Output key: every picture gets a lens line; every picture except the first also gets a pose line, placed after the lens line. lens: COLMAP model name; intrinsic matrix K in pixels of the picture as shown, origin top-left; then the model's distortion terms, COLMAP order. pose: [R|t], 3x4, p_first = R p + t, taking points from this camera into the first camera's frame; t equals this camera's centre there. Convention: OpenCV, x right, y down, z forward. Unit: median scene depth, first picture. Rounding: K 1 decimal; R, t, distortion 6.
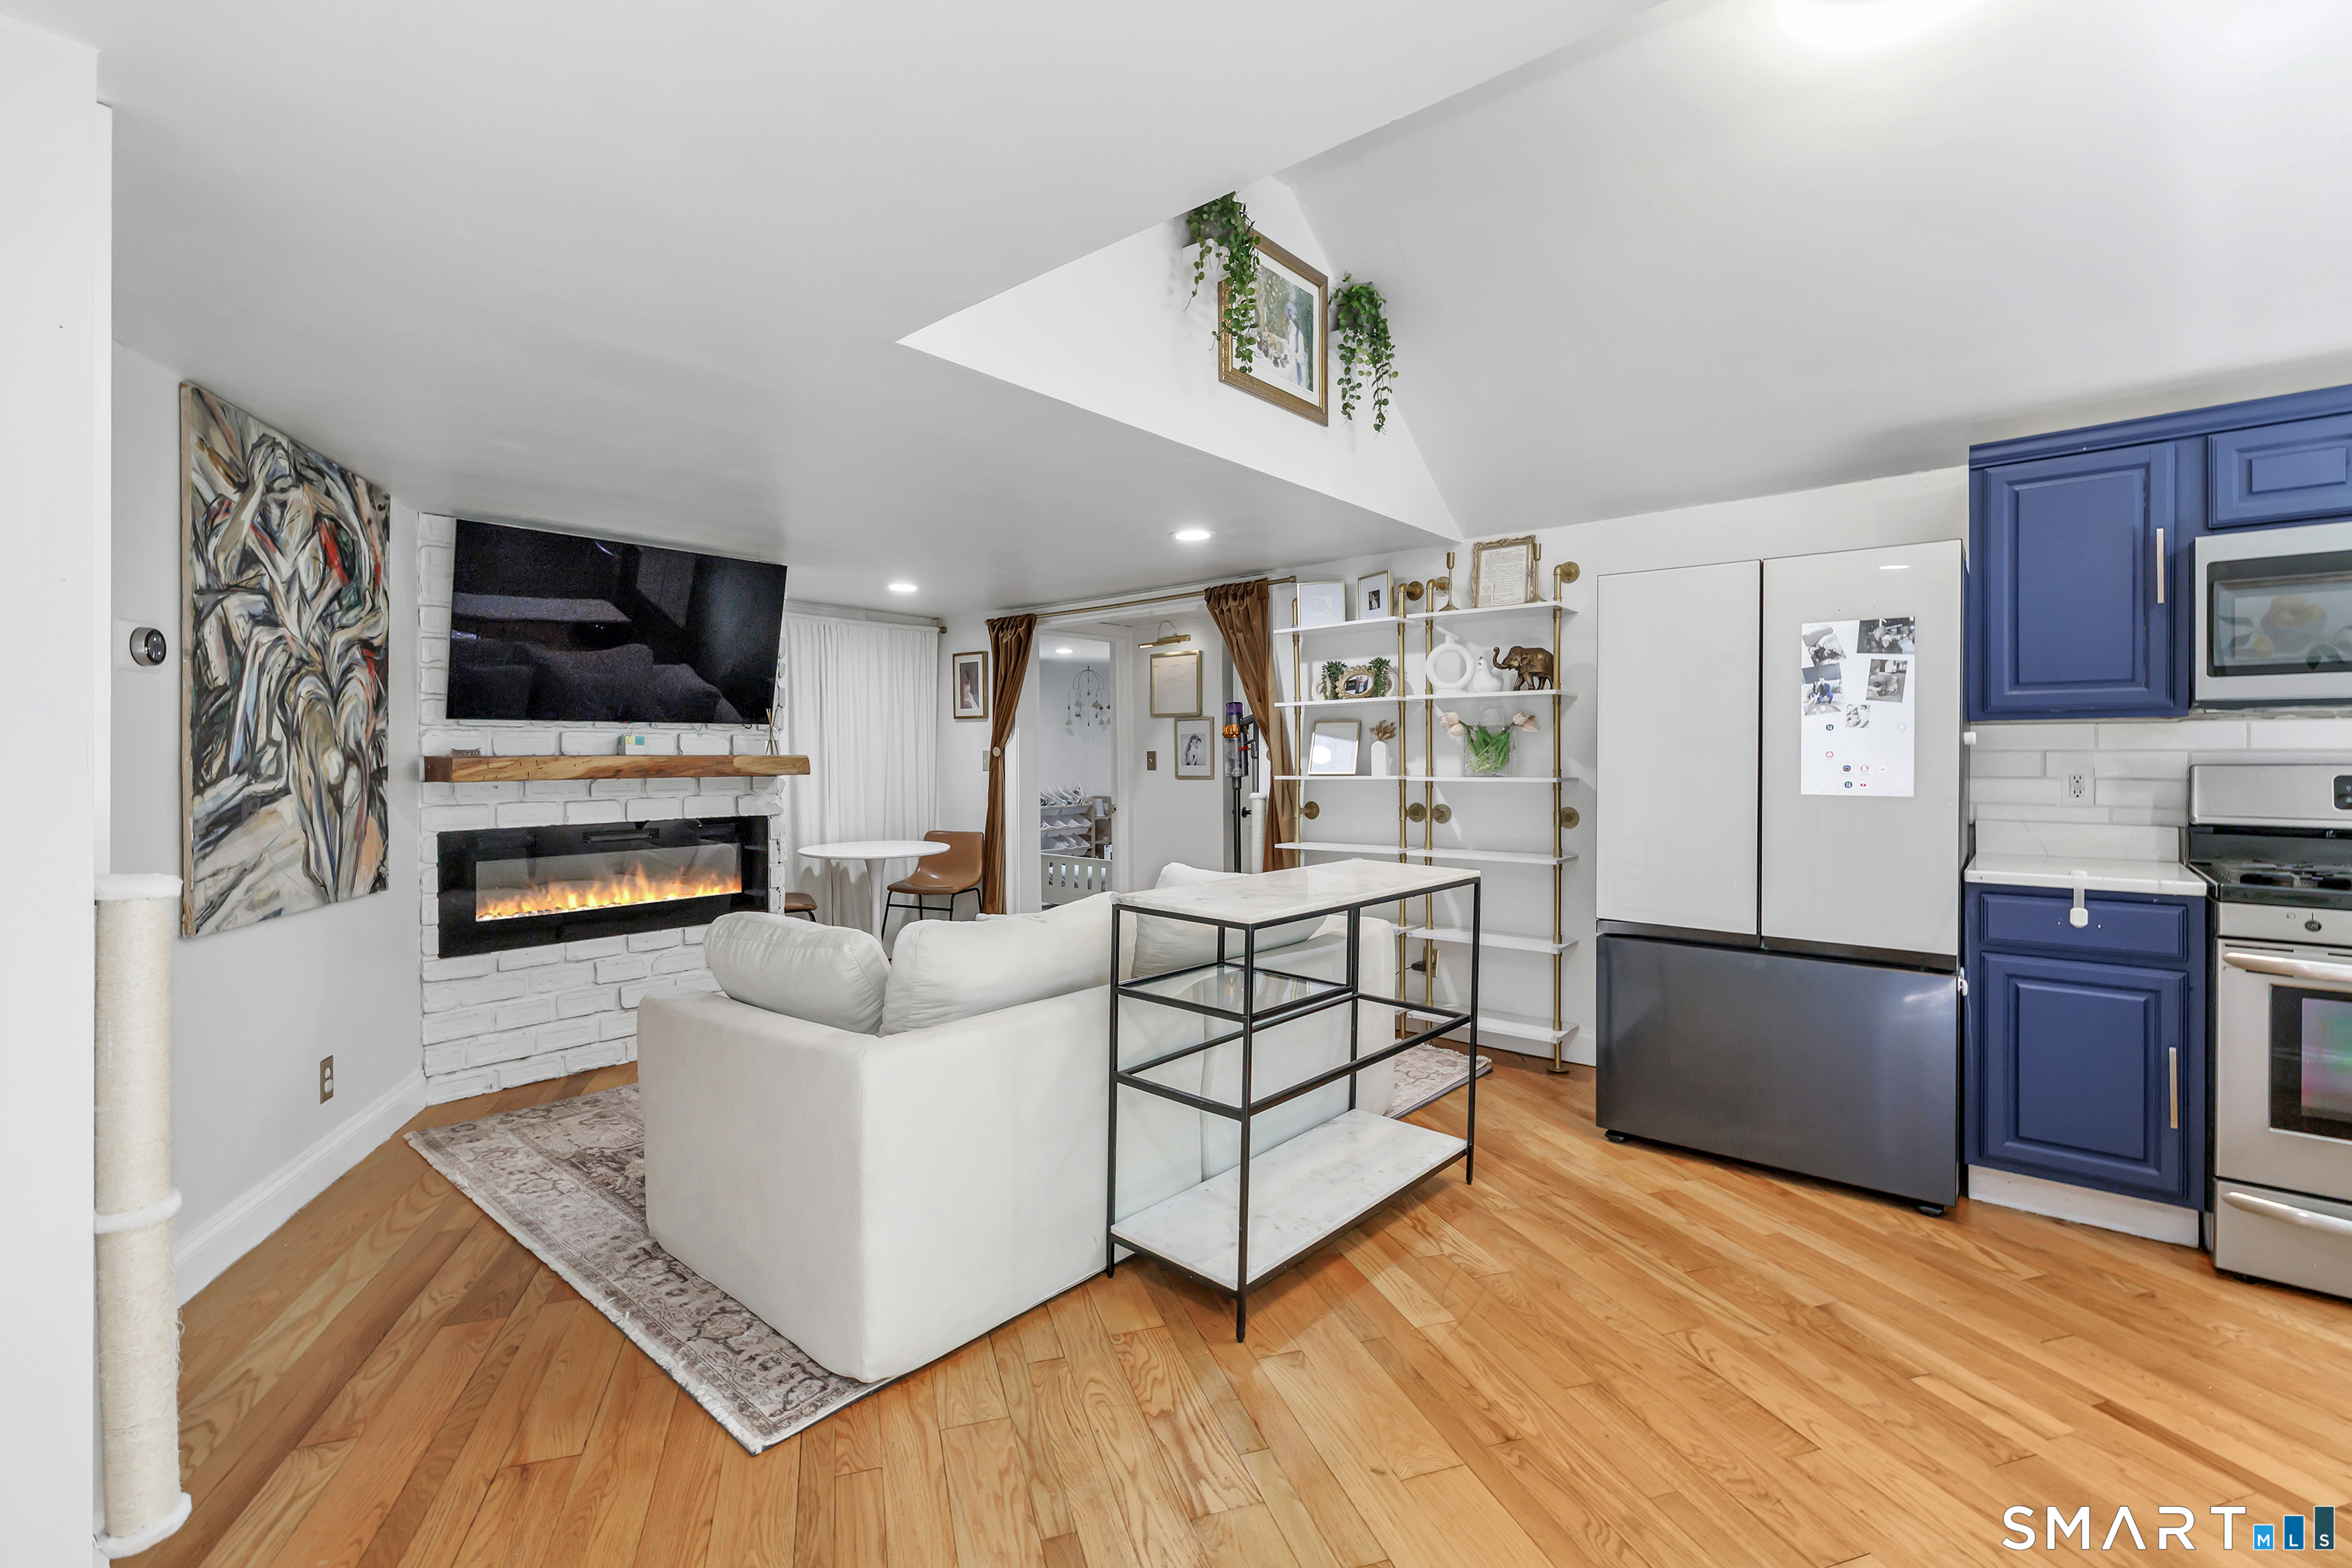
lens RADIAL K [[1028.2, 0, 1168.3], [0, 1028.2, 762.3], [0, 0, 1]] dist [0.001964, 0.000673]
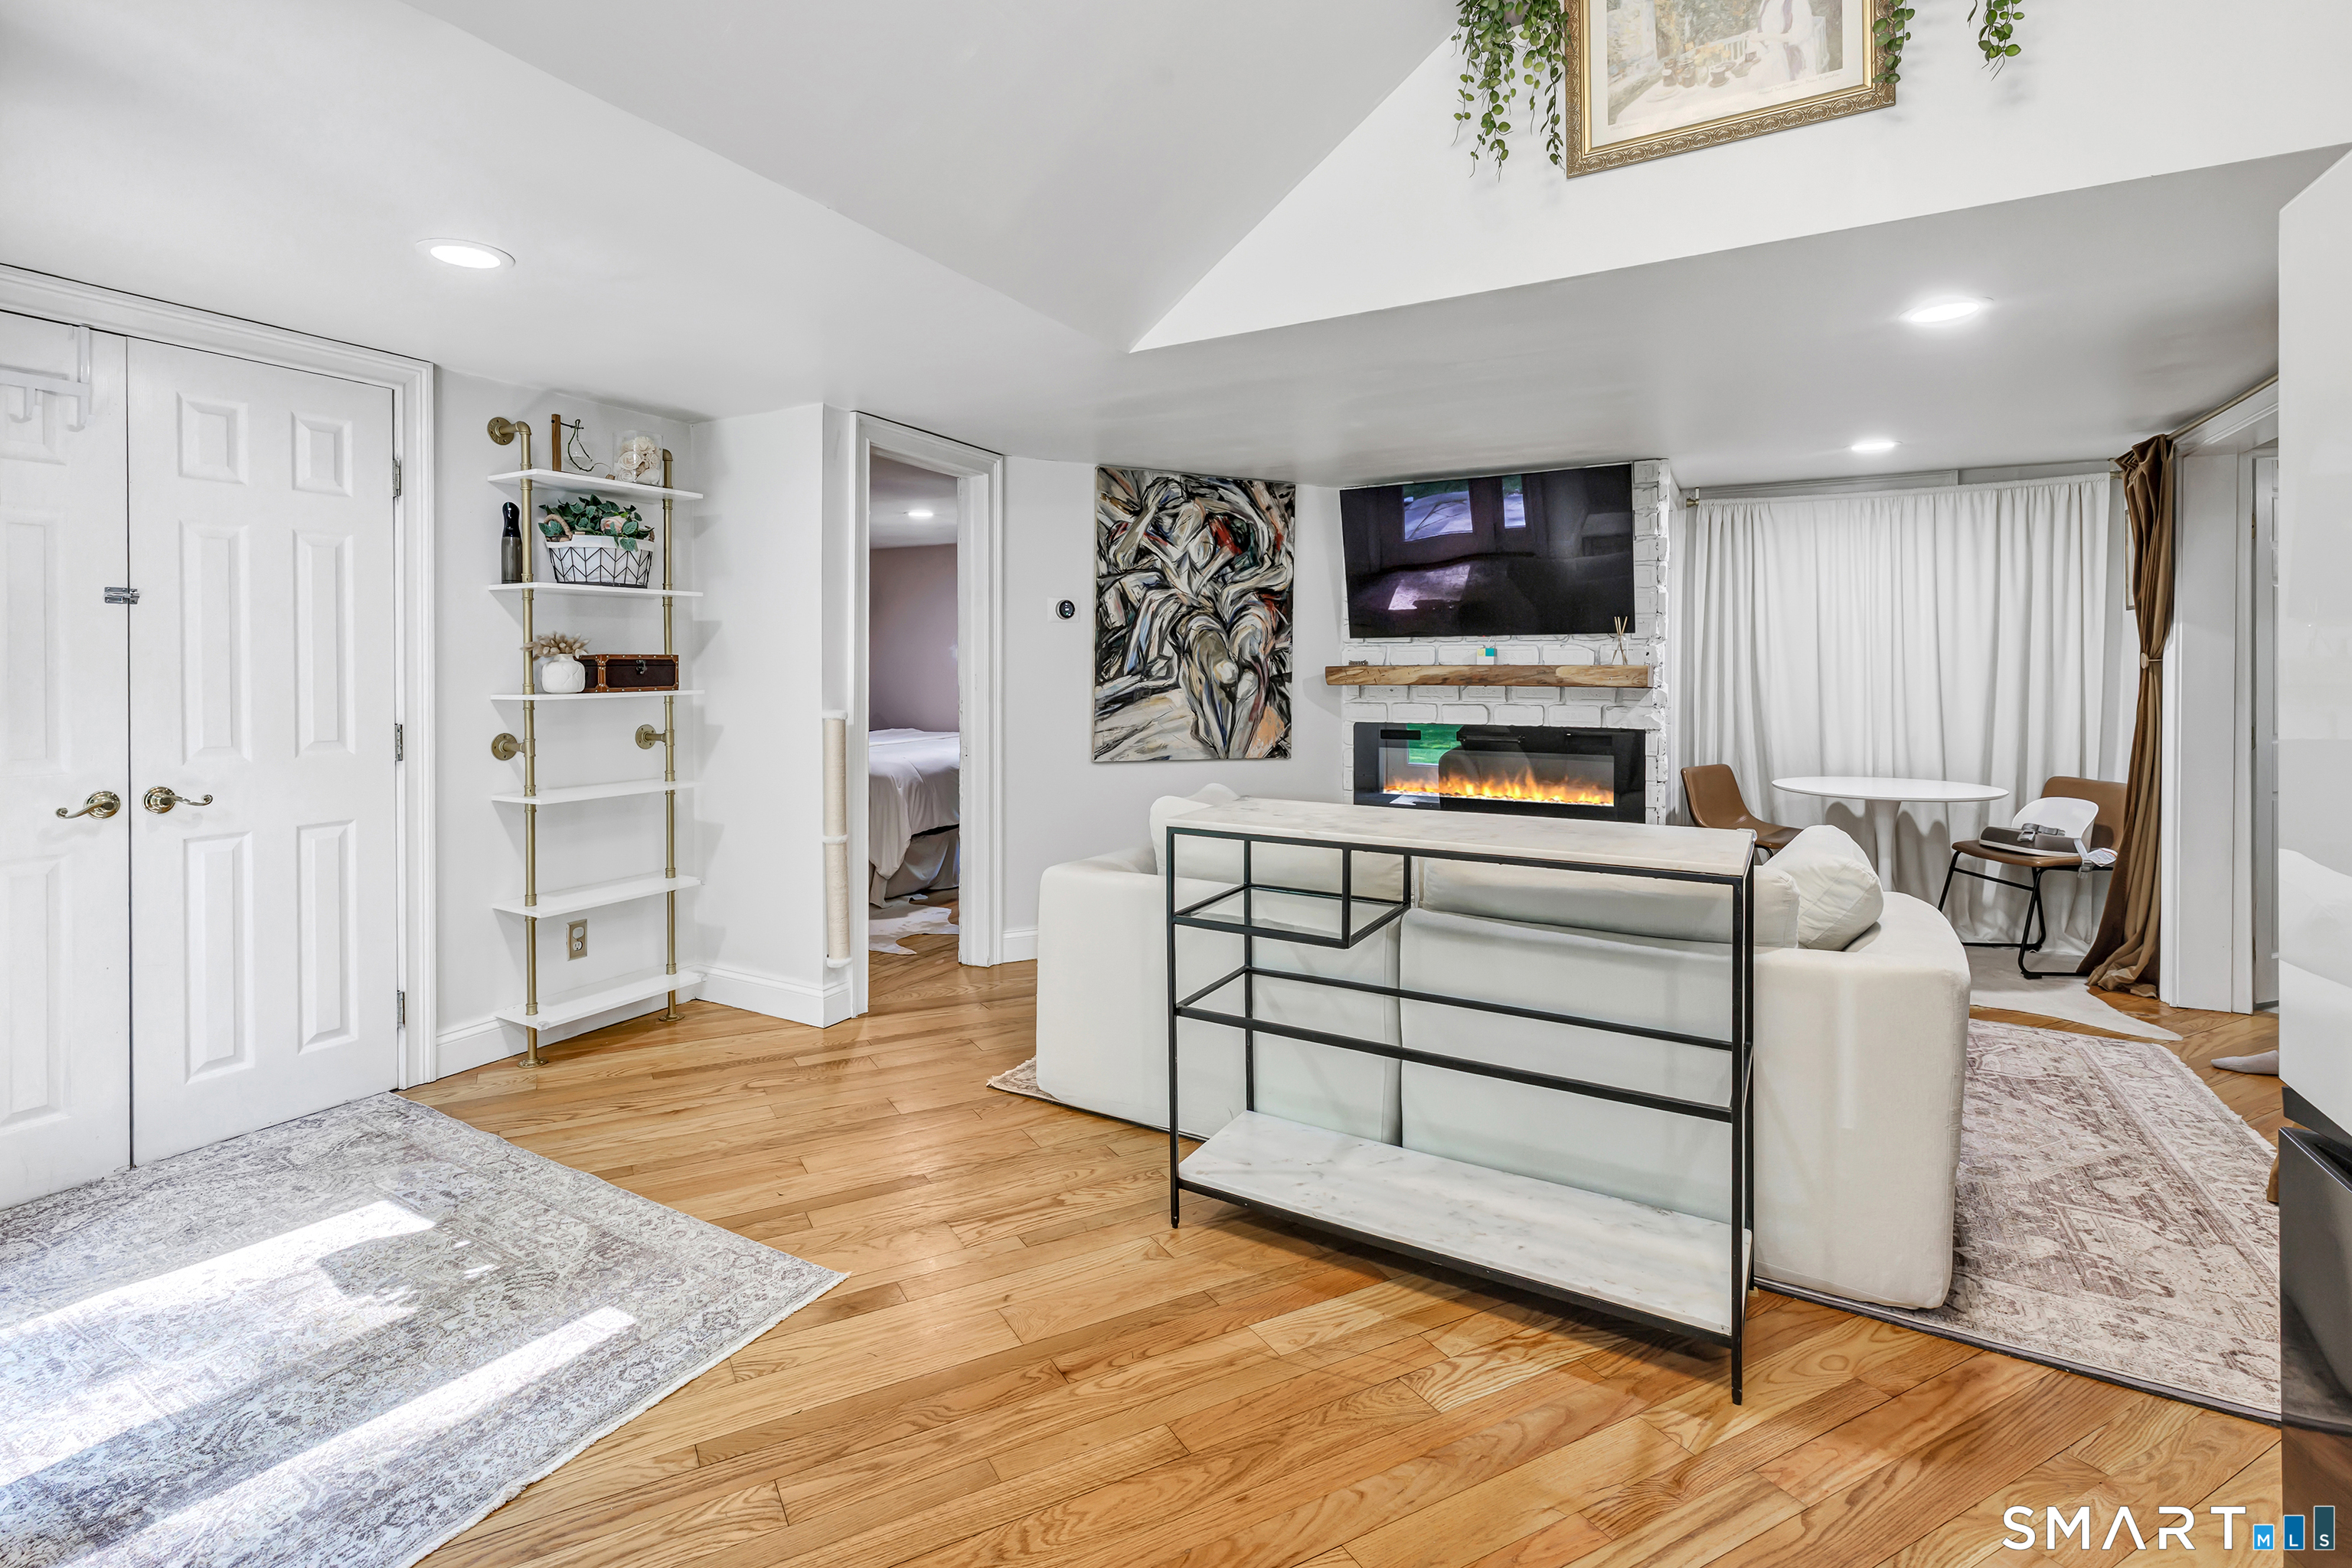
lens RADIAL K [[1109.6, 0, 1078.5], [0, 1109.6, 679.9], [0, 0, 1]] dist [-0.002586, -0.000909]
pose [[0.154553, 0.013778, -0.987888, 0.877445], [-0.008781, 0.999882, 0.012572, -0.003579], [0.987946, 0.006732, 0.154655, 0.550809]]
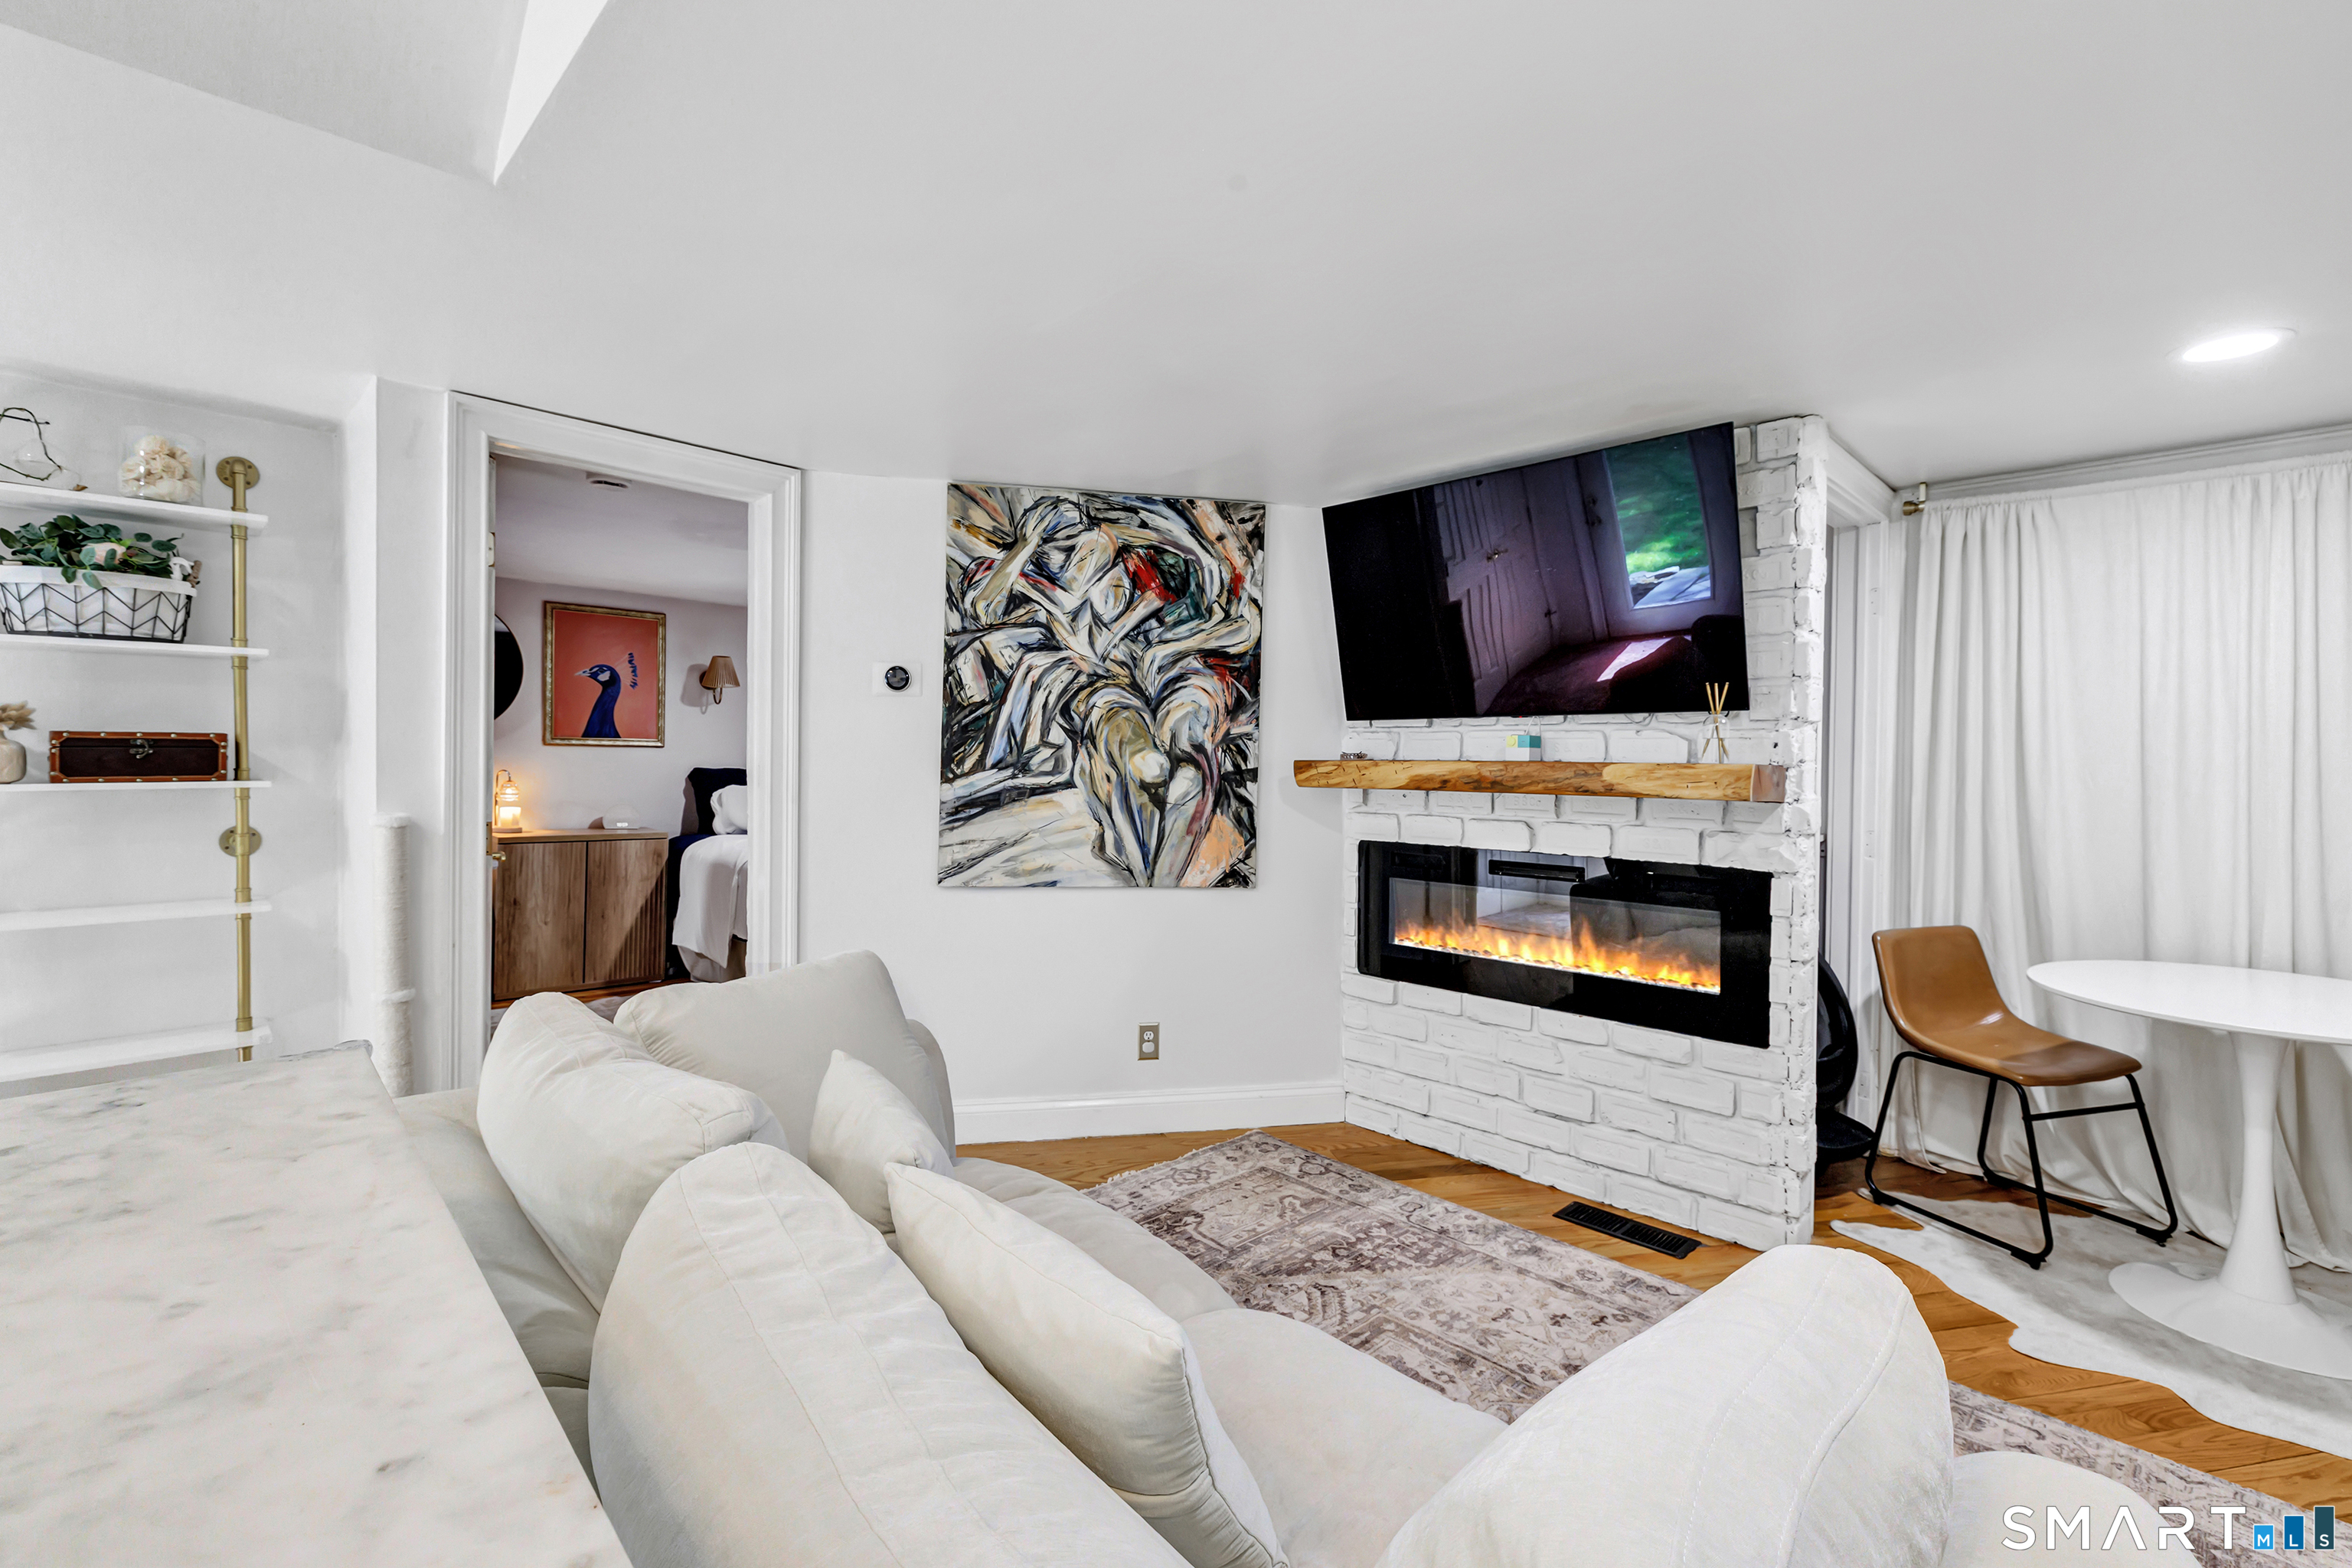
lens RADIAL K [[1028.2, 0, 1168.2], [0, 1028.2, 769.5], [0, 0, 1]] dist [0.001964, 0.000673]
pose [[-0.083787, 0.012337, -0.996407, 0.330514], [-0.019609, 0.999709, 0.014027, -0.009553], [0.996291, 0.020714, -0.083521, 1.187099]]
